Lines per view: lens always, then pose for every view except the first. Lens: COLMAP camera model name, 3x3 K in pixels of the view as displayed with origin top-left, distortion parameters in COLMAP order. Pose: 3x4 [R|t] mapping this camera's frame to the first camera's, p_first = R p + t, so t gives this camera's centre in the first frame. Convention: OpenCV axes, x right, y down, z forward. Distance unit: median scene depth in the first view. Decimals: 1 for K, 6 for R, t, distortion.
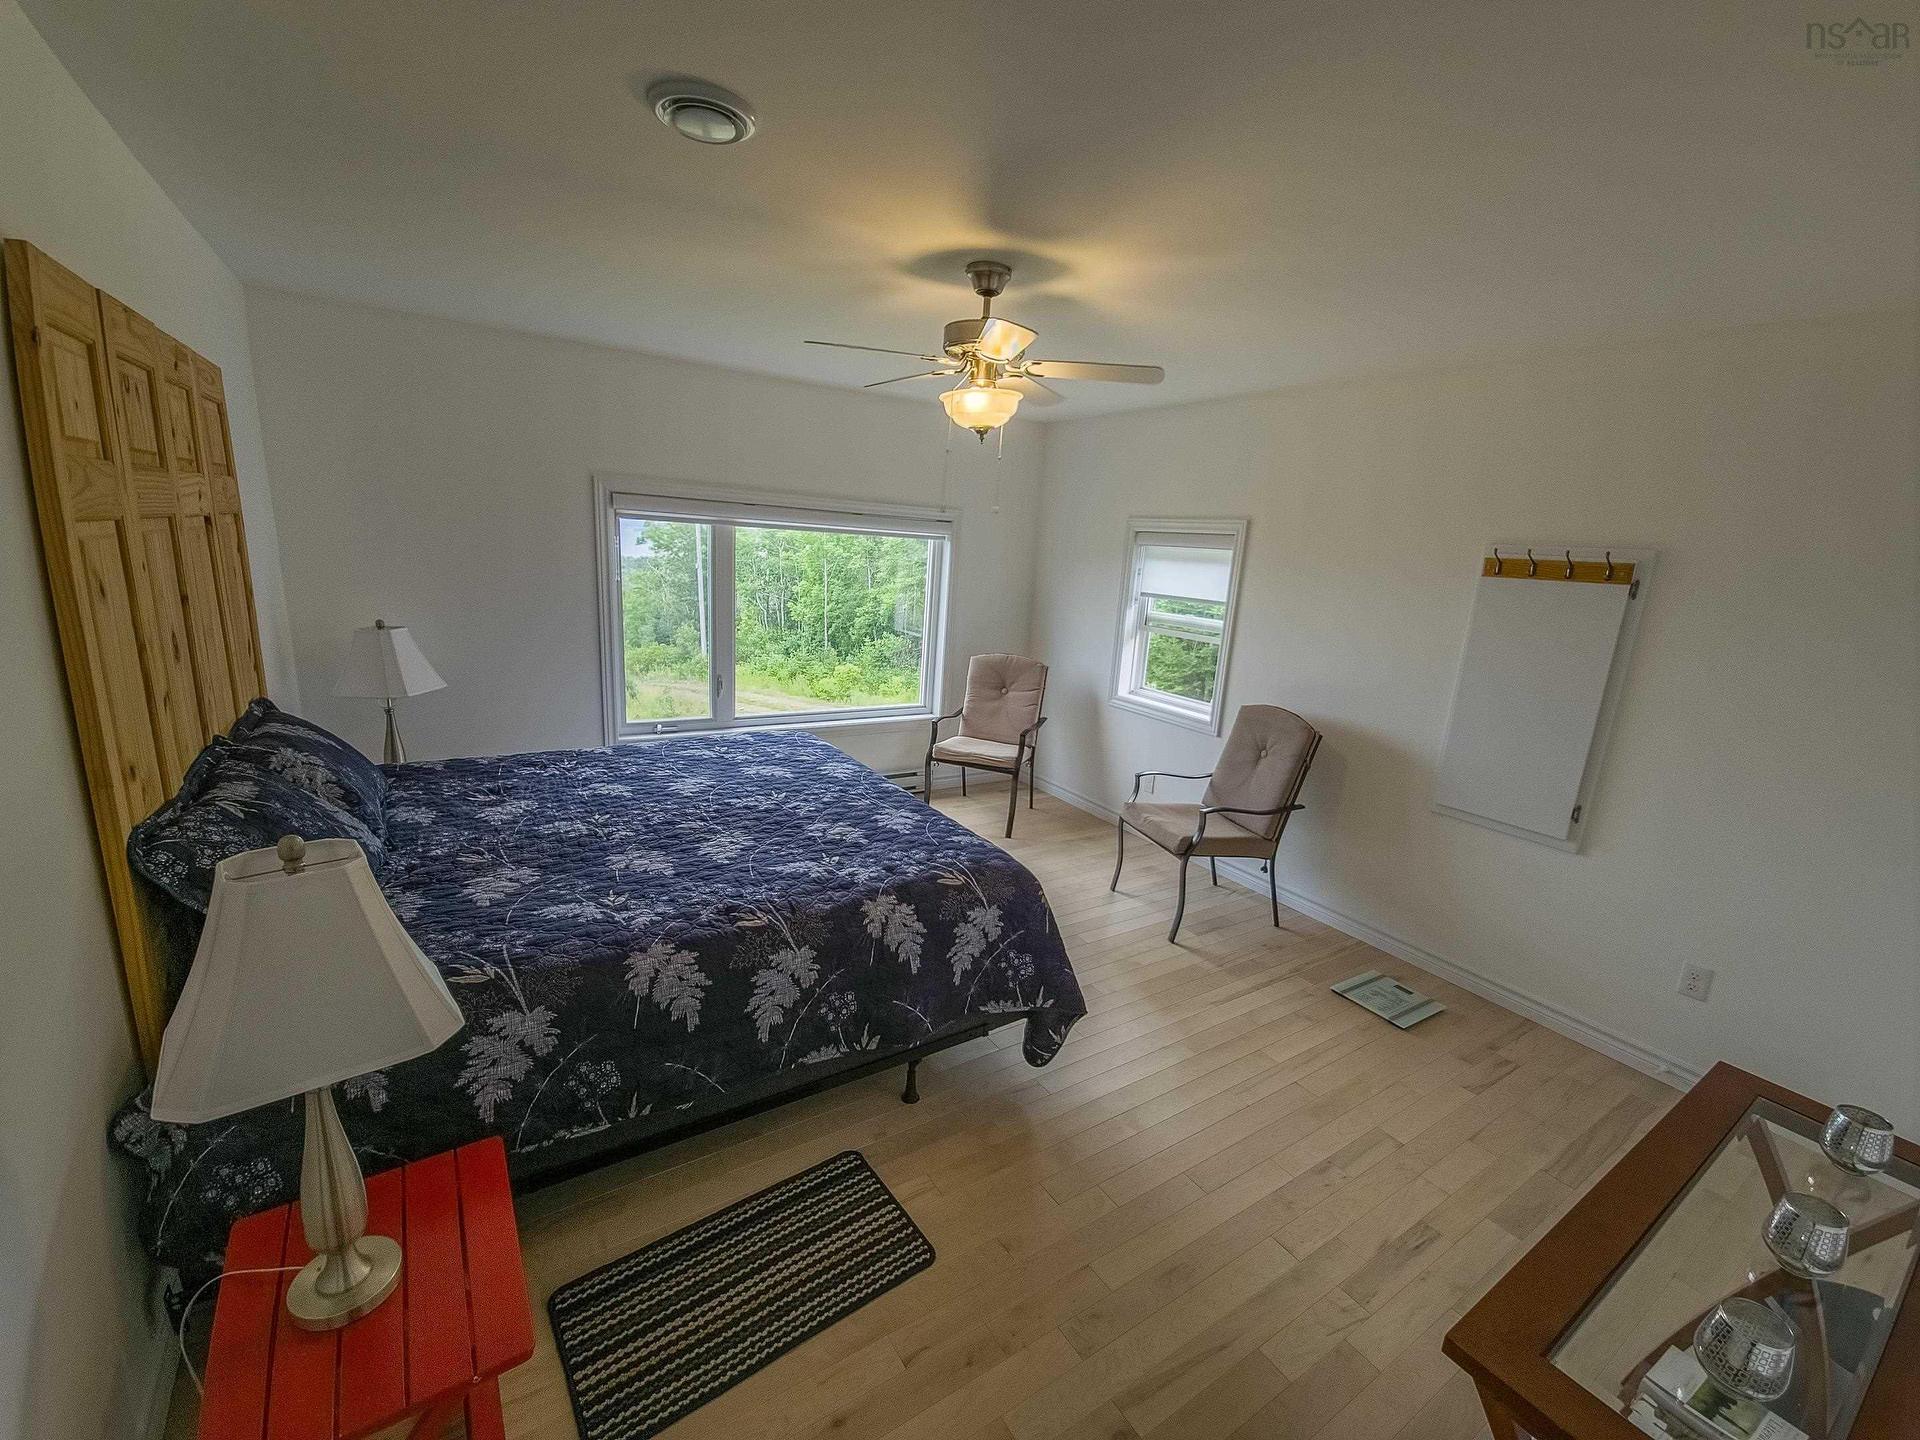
lens RADIAL K [[796.3, 0, 957.7], [0, 796.3, 727.2], [0, 0, 1]] dist [0.003016, -0.000038]
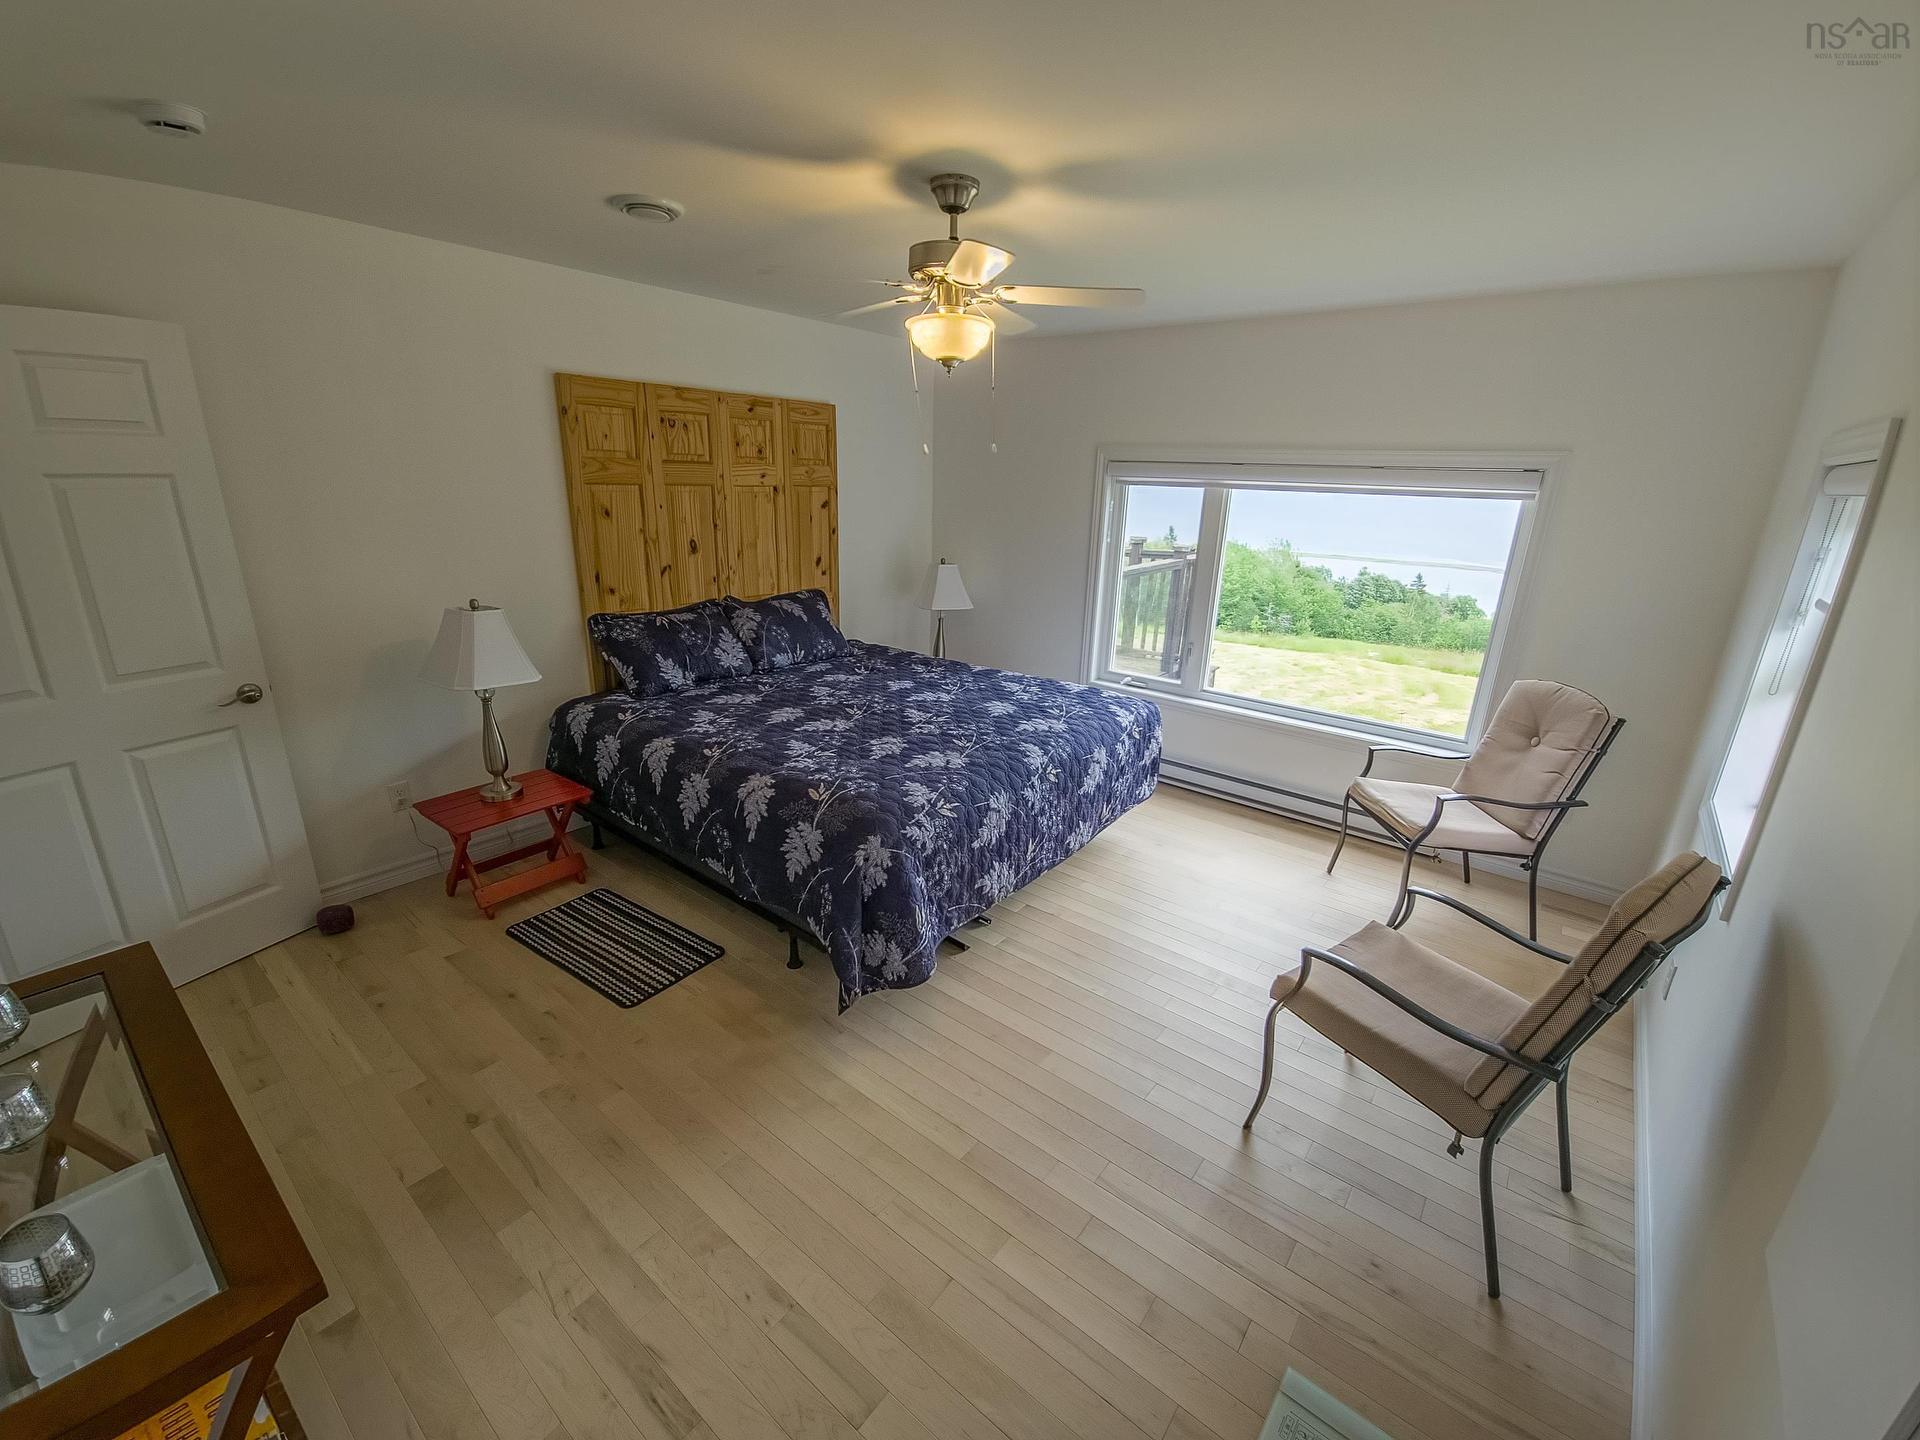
lens RADIAL K [[796.3, 0, 957.7], [0, 796.3, 727.2], [0, 0, 1]] dist [0.003016, -0.000038]
pose [[0.312708, 0.234902, -0.920345, 0.883884], [-0.226477, 0.959431, 0.167927, -0.105244], [0.922454, 0.155925, 0.353222, 0.660080]]
